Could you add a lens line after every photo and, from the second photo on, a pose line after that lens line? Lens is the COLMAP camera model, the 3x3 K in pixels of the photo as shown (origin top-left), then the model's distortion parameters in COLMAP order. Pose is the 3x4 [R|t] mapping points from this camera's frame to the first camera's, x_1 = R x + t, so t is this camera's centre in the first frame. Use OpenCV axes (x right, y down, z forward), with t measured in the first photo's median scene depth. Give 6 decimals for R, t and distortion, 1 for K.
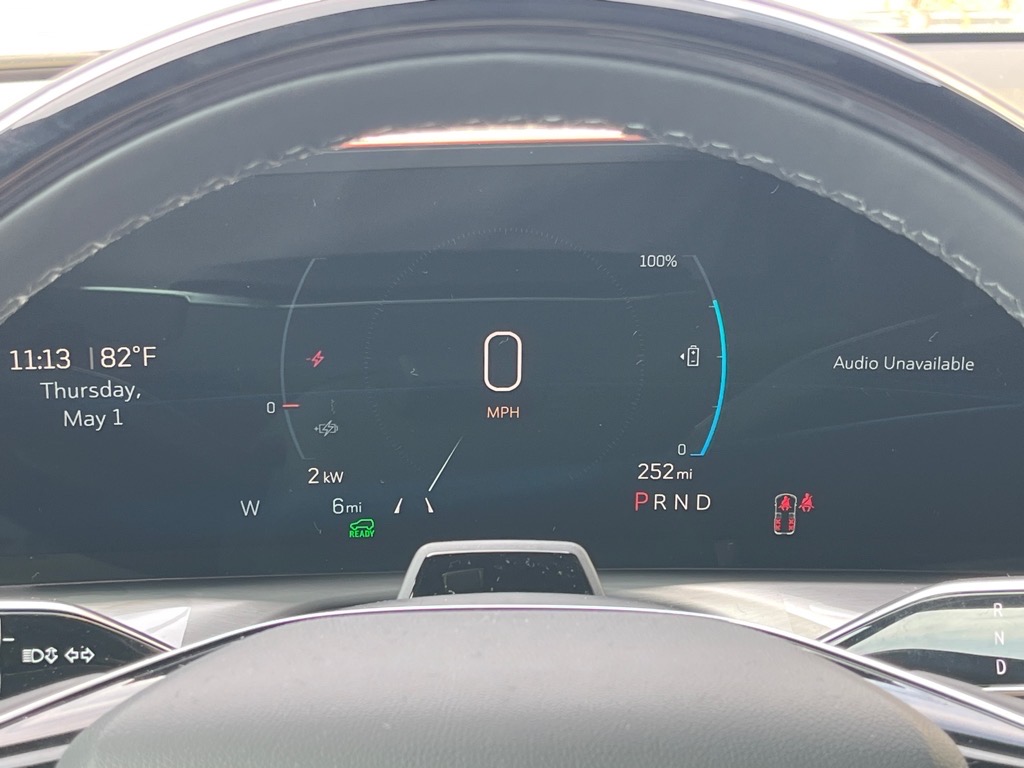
lens RADIAL K [[1810.2, 0, 508.8], [0, 1810.2, 383.3], [0, 0, 1]] dist [0.051393, 0.000000]
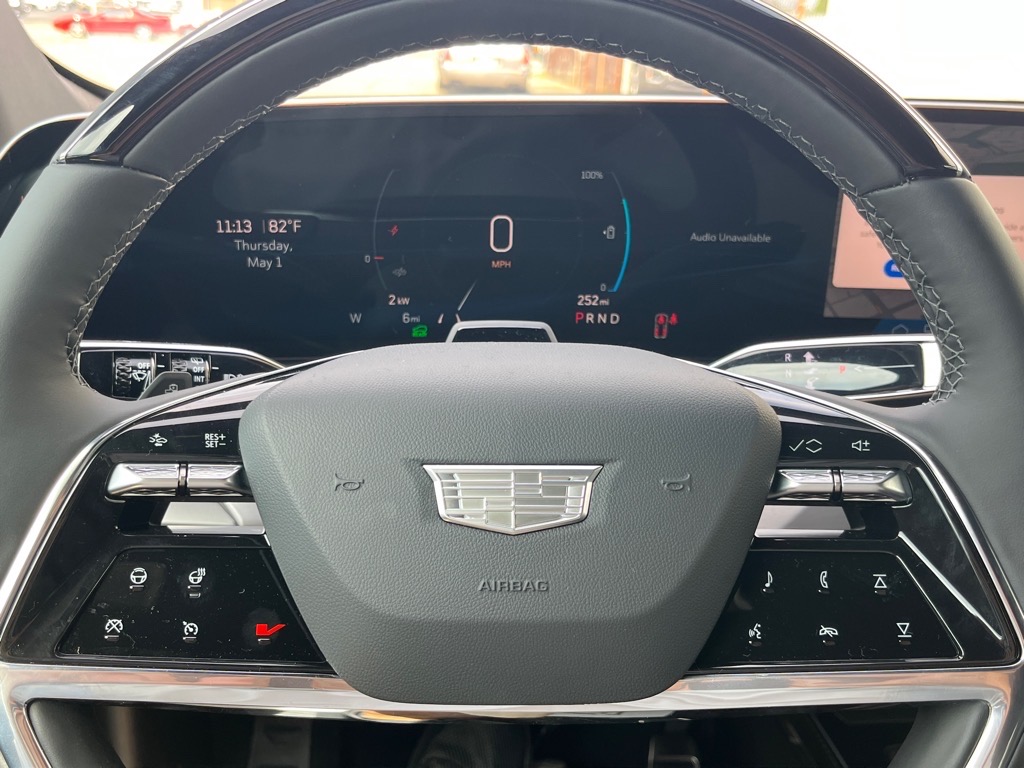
lens RADIAL K [[977.8, 0, 516.7], [0, 977.8, 387.2], [0, 0, 1]] dist [0.016218, 0.000000]
pose [[0.999633, 0.008483, 0.025733, -0.011779], [-0.009645, 0.998923, 0.045376, 0.093386], [-0.025321, -0.045607, 0.998638, 0.055477]]
